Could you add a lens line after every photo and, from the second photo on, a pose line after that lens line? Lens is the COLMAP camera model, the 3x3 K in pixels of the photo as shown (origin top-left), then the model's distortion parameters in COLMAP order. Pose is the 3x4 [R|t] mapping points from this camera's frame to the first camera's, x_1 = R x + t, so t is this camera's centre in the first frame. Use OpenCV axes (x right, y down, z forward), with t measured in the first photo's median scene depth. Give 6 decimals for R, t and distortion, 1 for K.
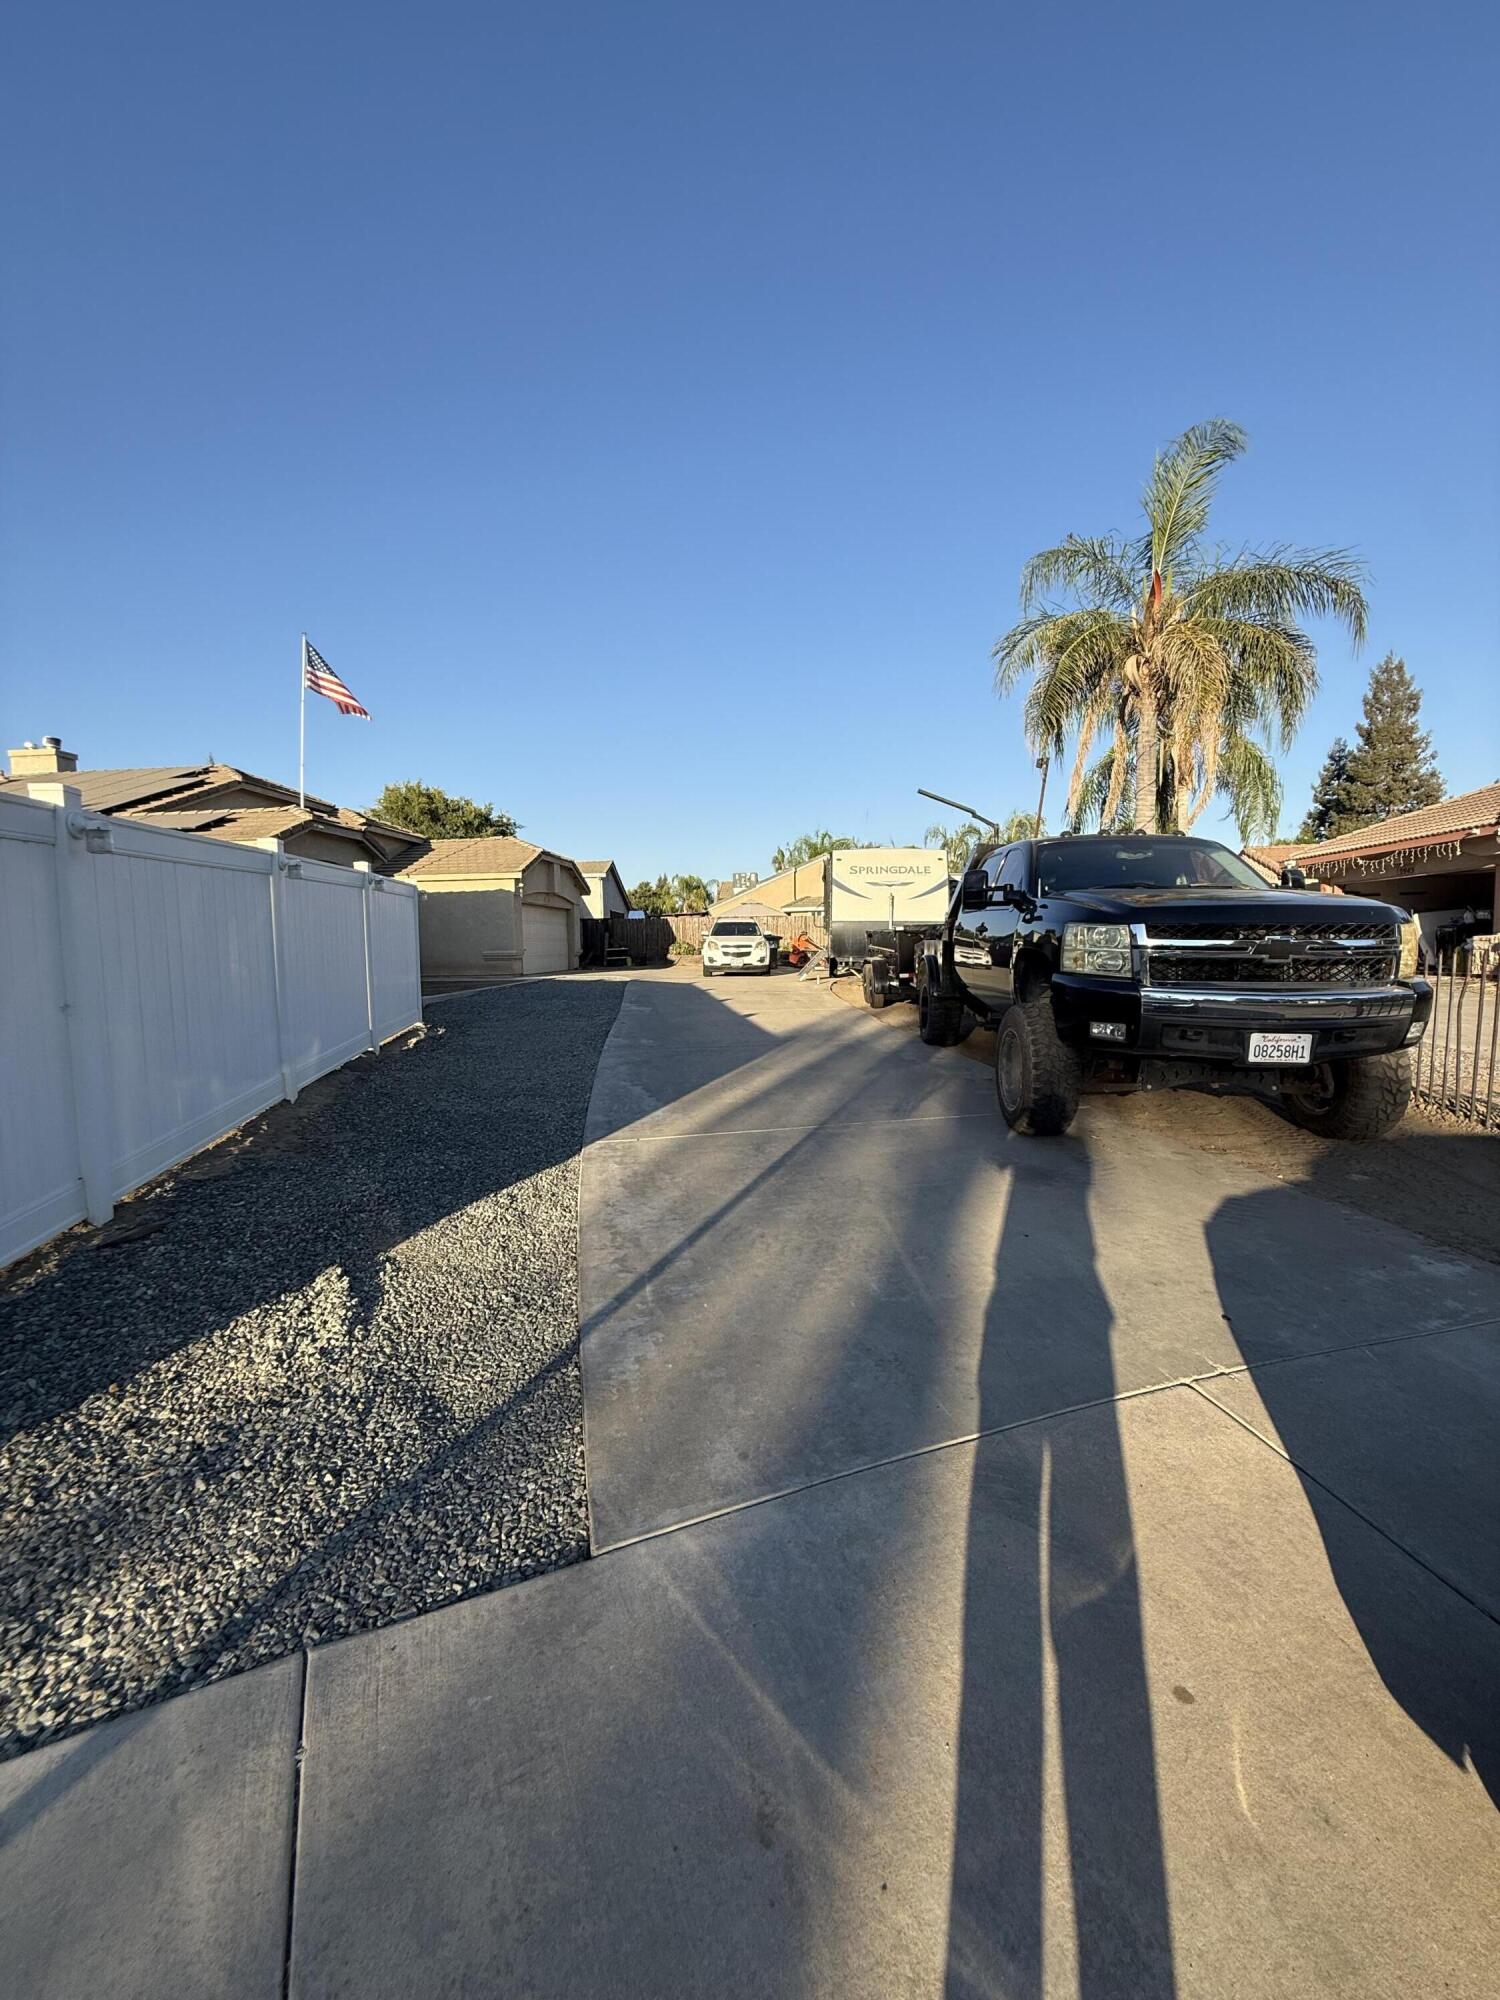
lens RADIAL K [[795.5, 0, 745.1], [0, 795.5, 996.7], [0, 0, 1]] dist [0.000261, 0.000209]
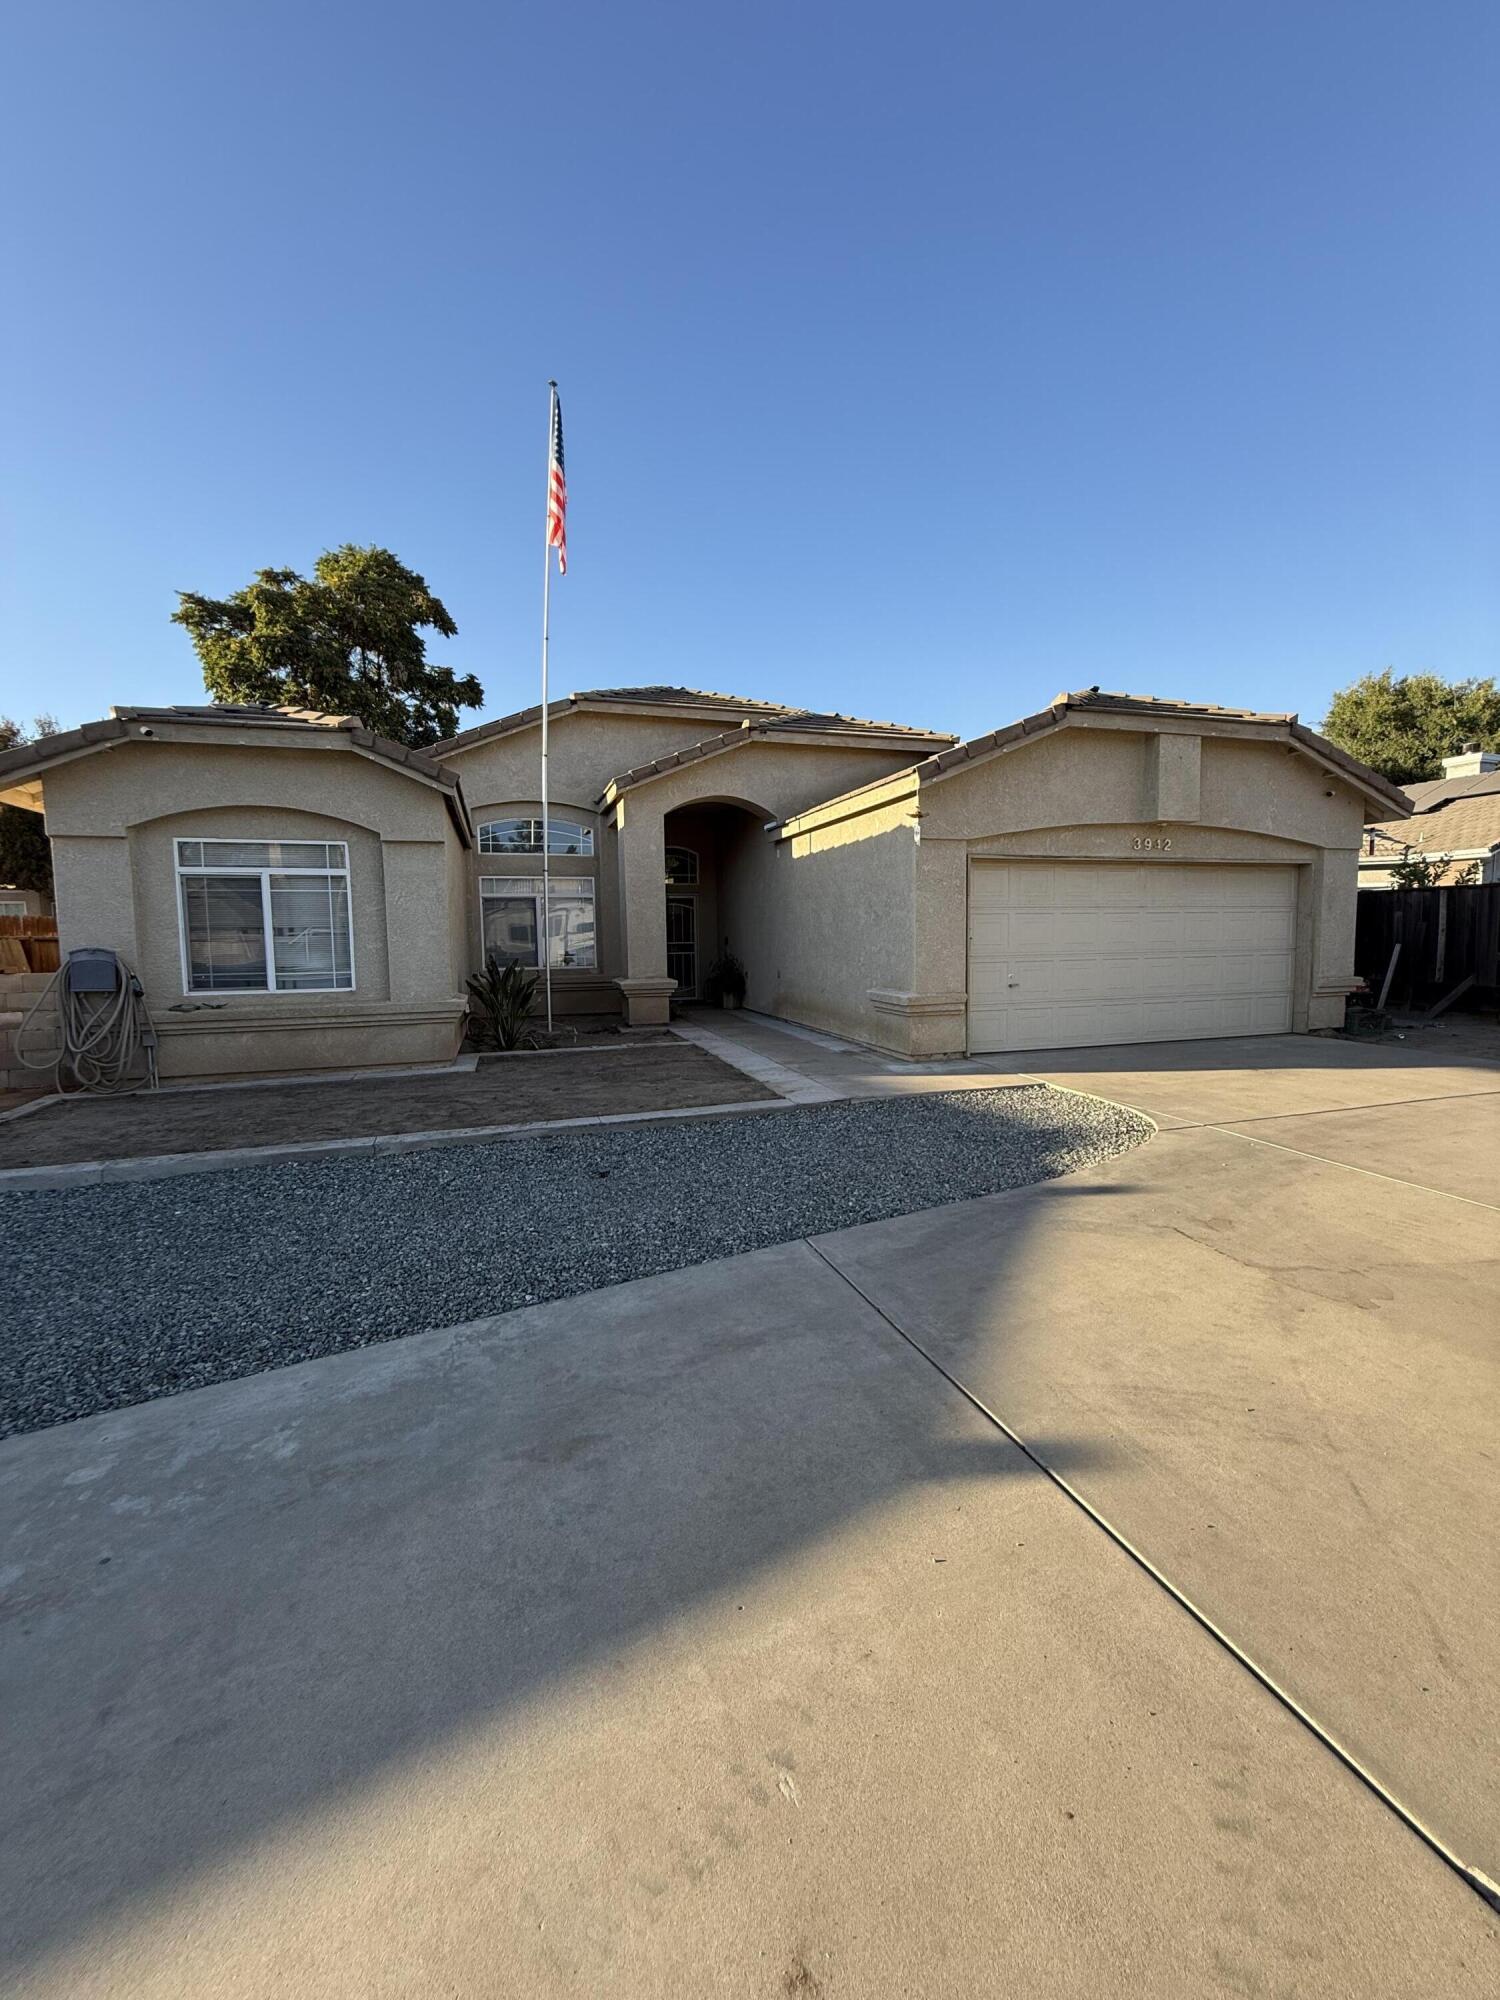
lens RADIAL K [[795.5, 0, 745.1], [0, 795.5, 996.7], [0, 0, 1]] dist [0.000261, 0.000209]
pose [[0.382524, 0.088317, -0.919715, 0.016131], [-0.054788, 0.995838, 0.072839, -0.069249], [0.922320, 0.022527, 0.385770, 0.692065]]
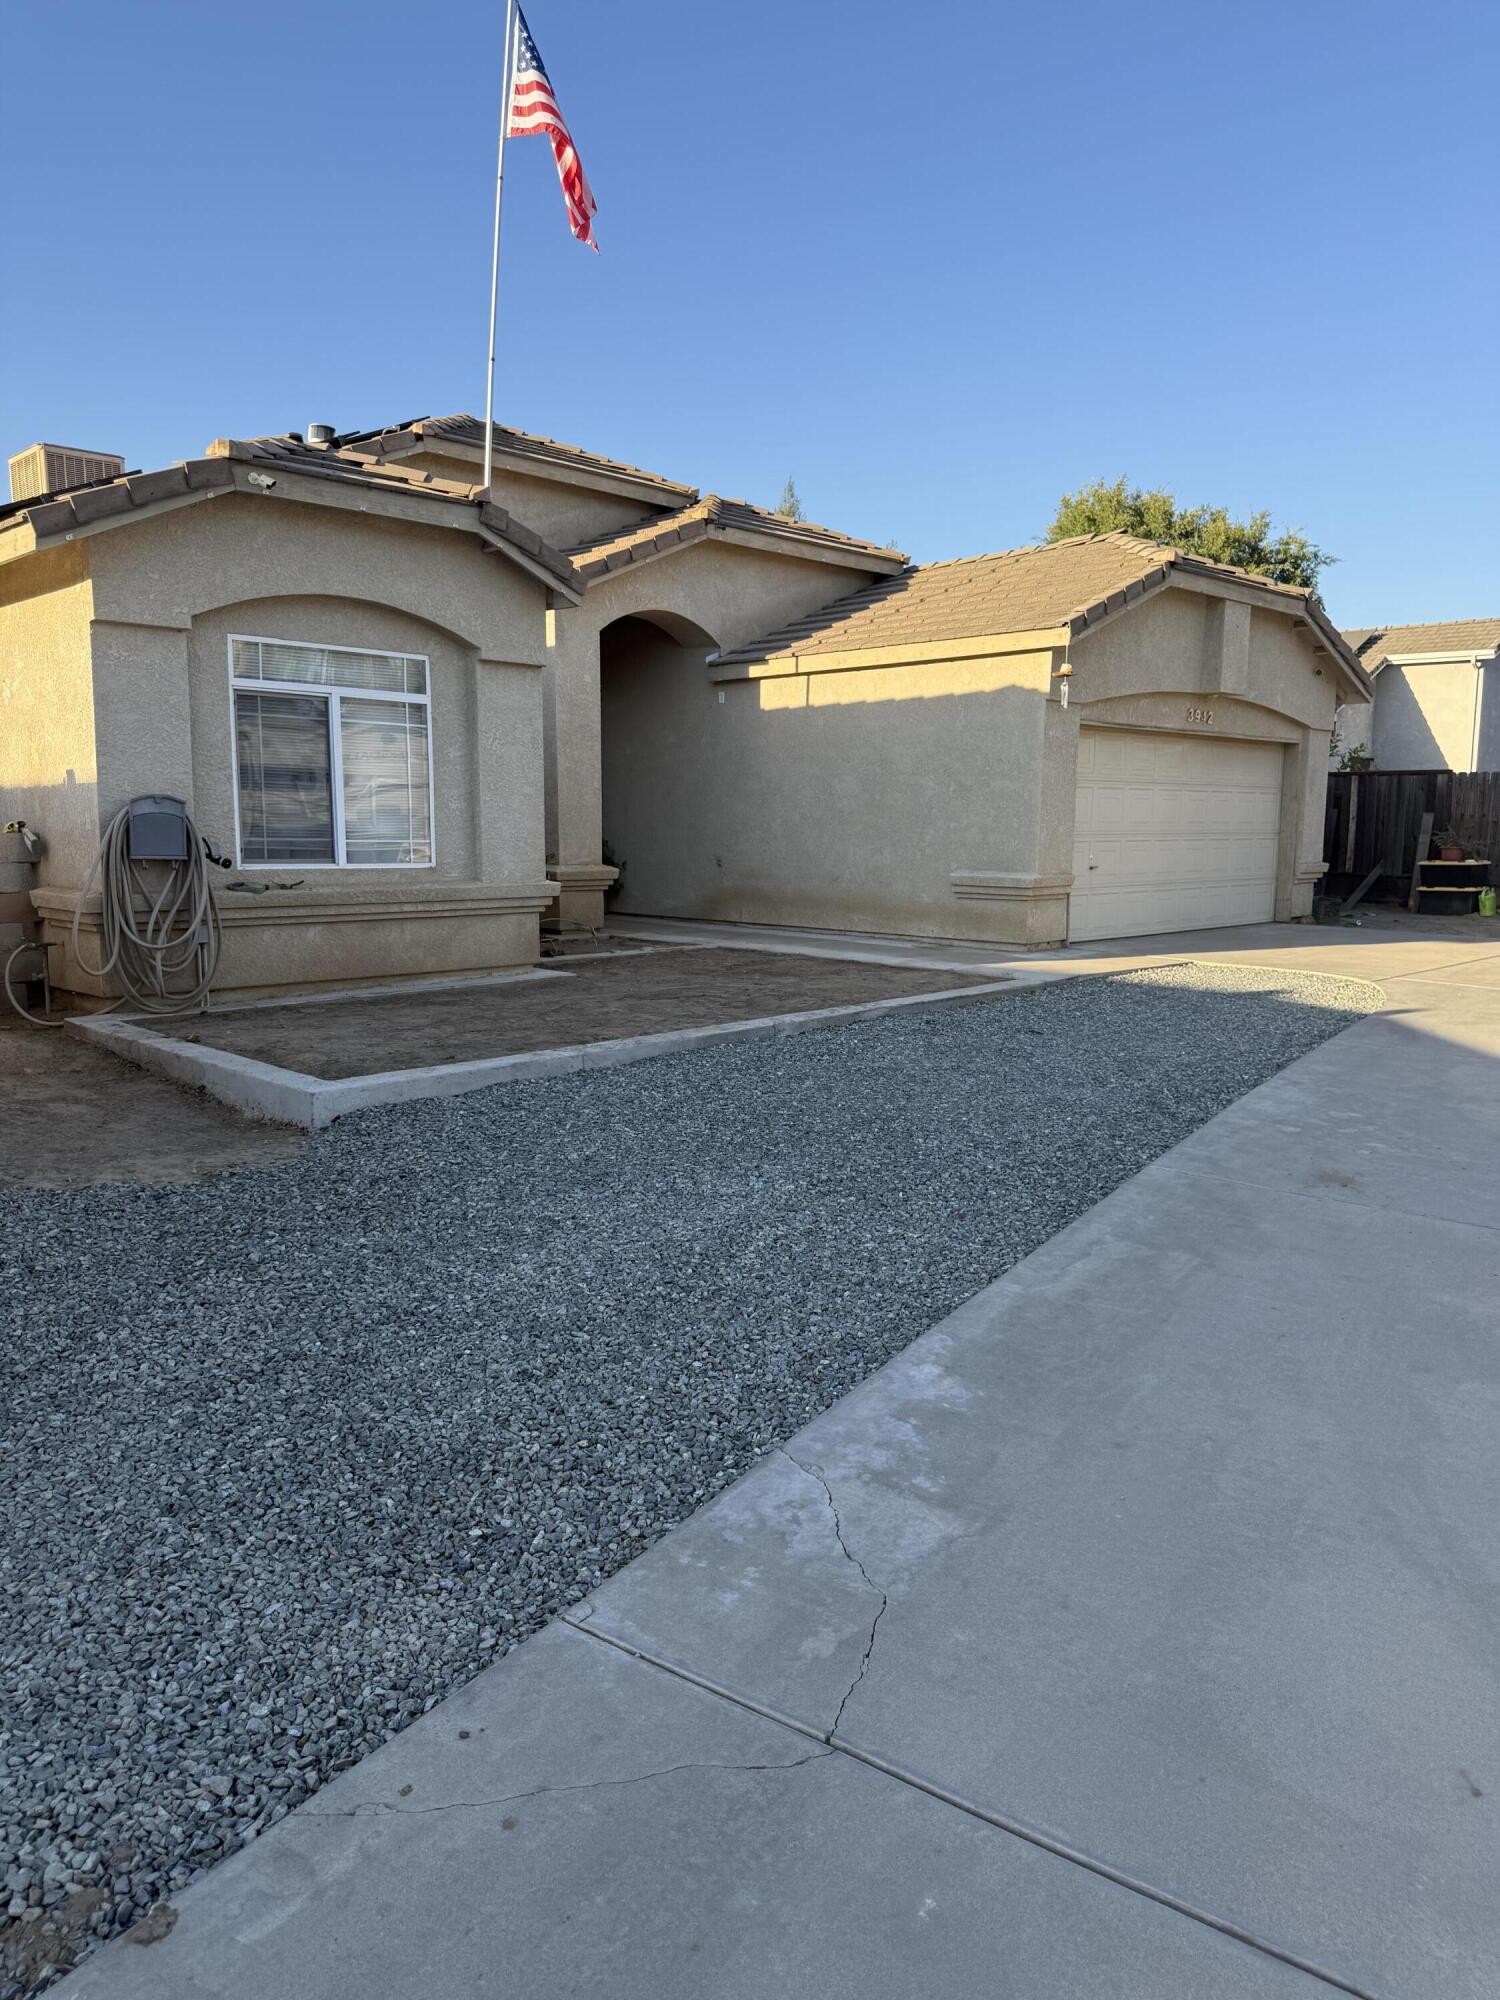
lens RADIAL K [[1394.5, 0, 738.8], [0, 1394.5, 1004.6], [0, 0, 1]] dist [0.167280, -0.354964]
pose [[0.767796, 0.110287, -0.631130, -0.008626], [-0.065931, 0.993444, 0.093391, -0.044298], [0.637293, -0.030095, 0.770034, 0.414492]]
